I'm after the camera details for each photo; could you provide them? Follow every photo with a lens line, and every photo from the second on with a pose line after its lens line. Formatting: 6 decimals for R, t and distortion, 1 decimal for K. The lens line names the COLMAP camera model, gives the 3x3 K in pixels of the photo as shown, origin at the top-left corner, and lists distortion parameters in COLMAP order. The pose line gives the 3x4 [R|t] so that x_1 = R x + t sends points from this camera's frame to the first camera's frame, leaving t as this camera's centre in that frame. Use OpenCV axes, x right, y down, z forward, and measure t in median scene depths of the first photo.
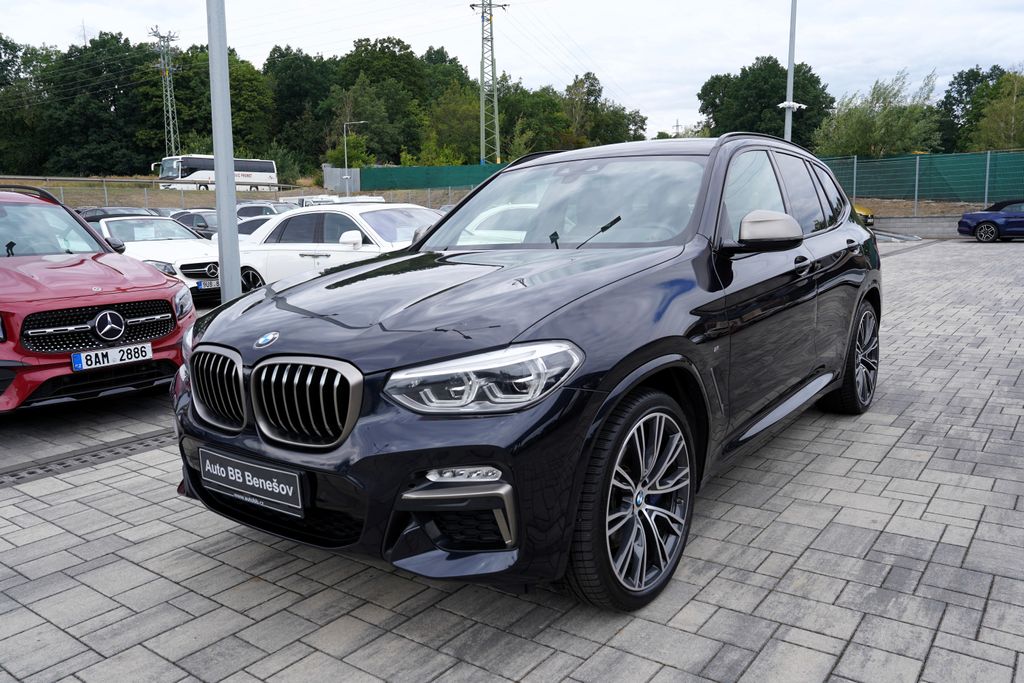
lens RADIAL K [[784.0, 0, 516.6], [0, 784.0, 316.9], [0, 0, 1]] dist [-0.086856, 0.111919]
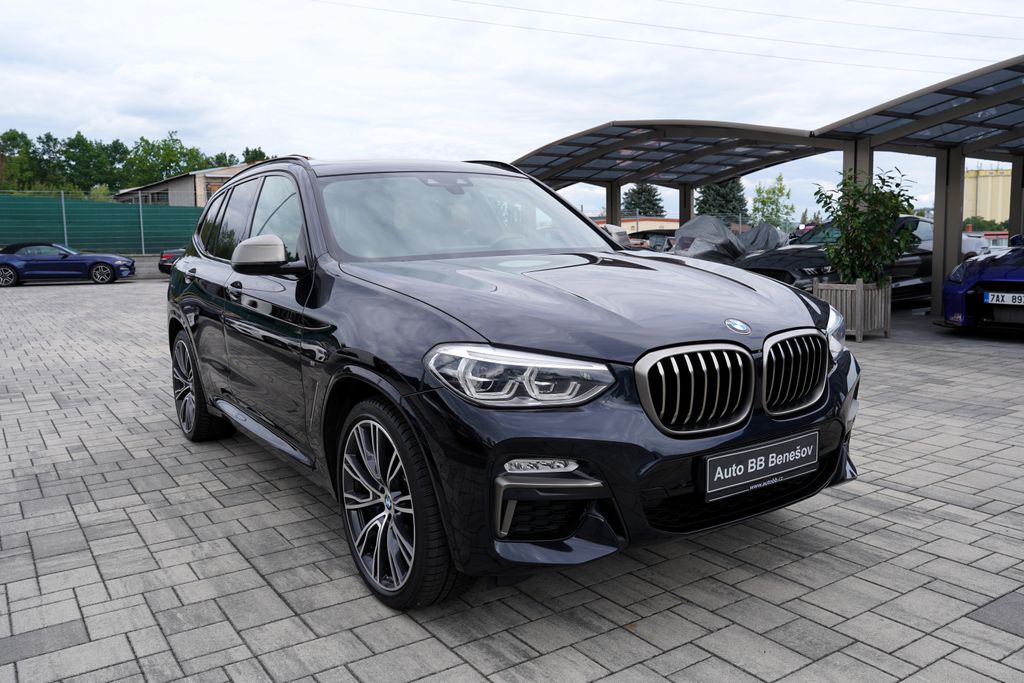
lens RADIAL K [[833.4, 0, 509.9], [0, 833.4, 324.1], [0, 0, 1]] dist [-0.017650, -0.002291]
pose [[0.336360, -0.073604, 0.938853, -1.166315], [0.128741, 0.991175, 0.031583, -0.037148], [-0.932892, 0.110246, 0.342868, 0.734733]]
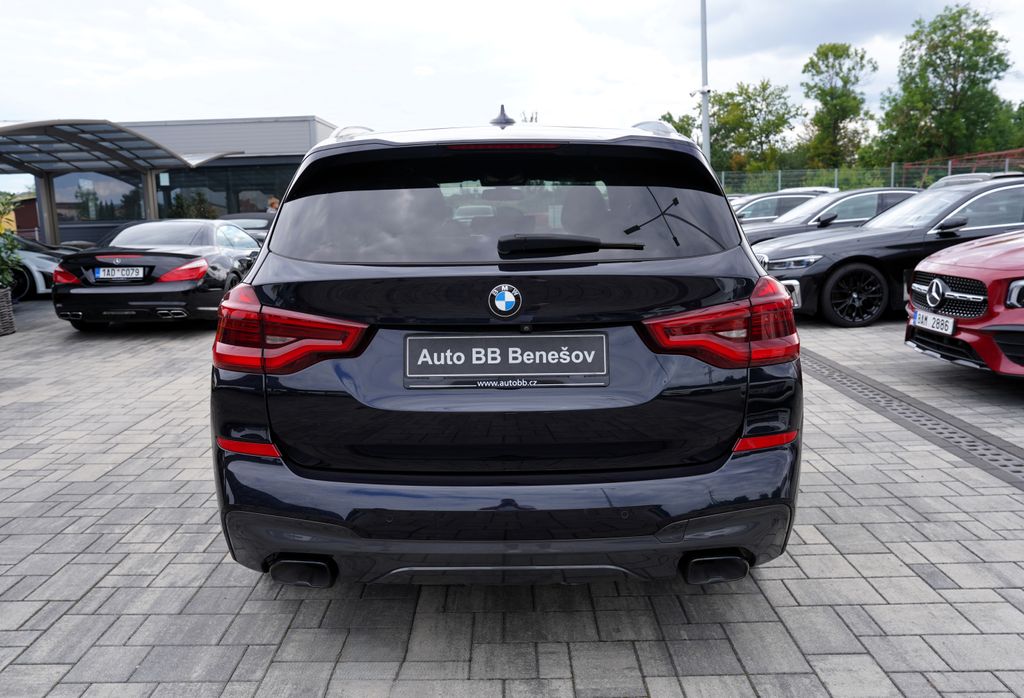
lens RADIAL K [[813.8, 0, 498.6], [0, 813.8, 346.1], [0, 0, 1]] dist [-0.024678, 0.000610]
pose [[-0.801782, 0.150399, -0.578383, 1.067235], [-0.023800, 0.959011, 0.282368, -0.375899], [0.597143, 0.240163, -0.765338, 2.550674]]
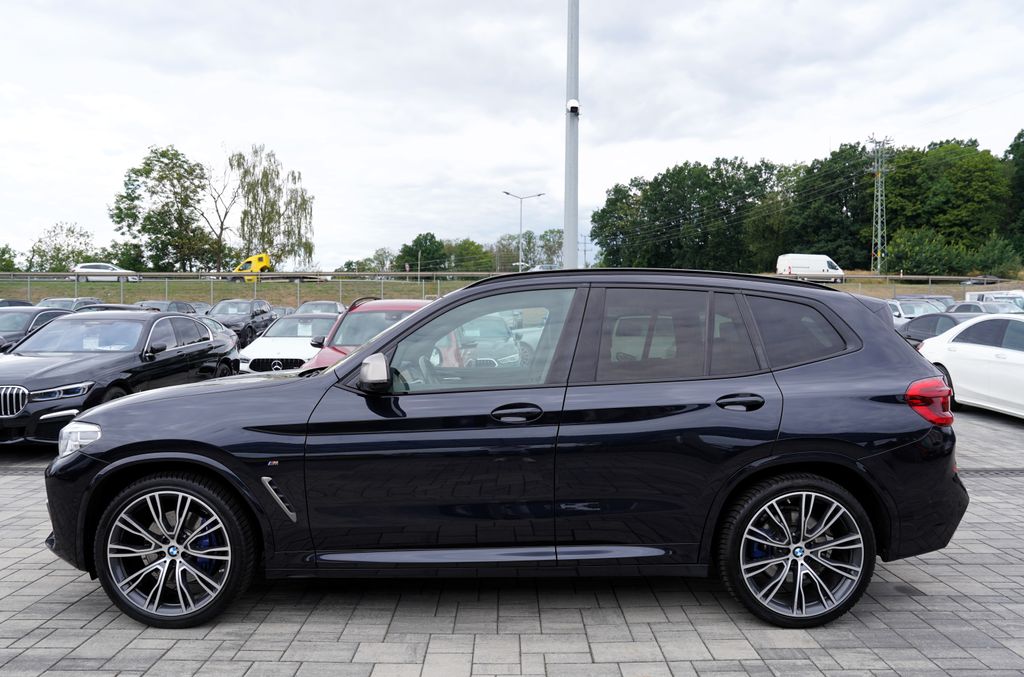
lens RADIAL K [[743.7, 0, 509.0], [0, 743.7, 320.4], [0, 0, 1]] dist [-0.093362, 0.073455]
pose [[0.602569, 0.032153, -0.797419, 1.336374], [-0.119440, 0.991568, -0.050274, -0.159668], [0.789078, 0.125537, 0.601329, 0.545866]]
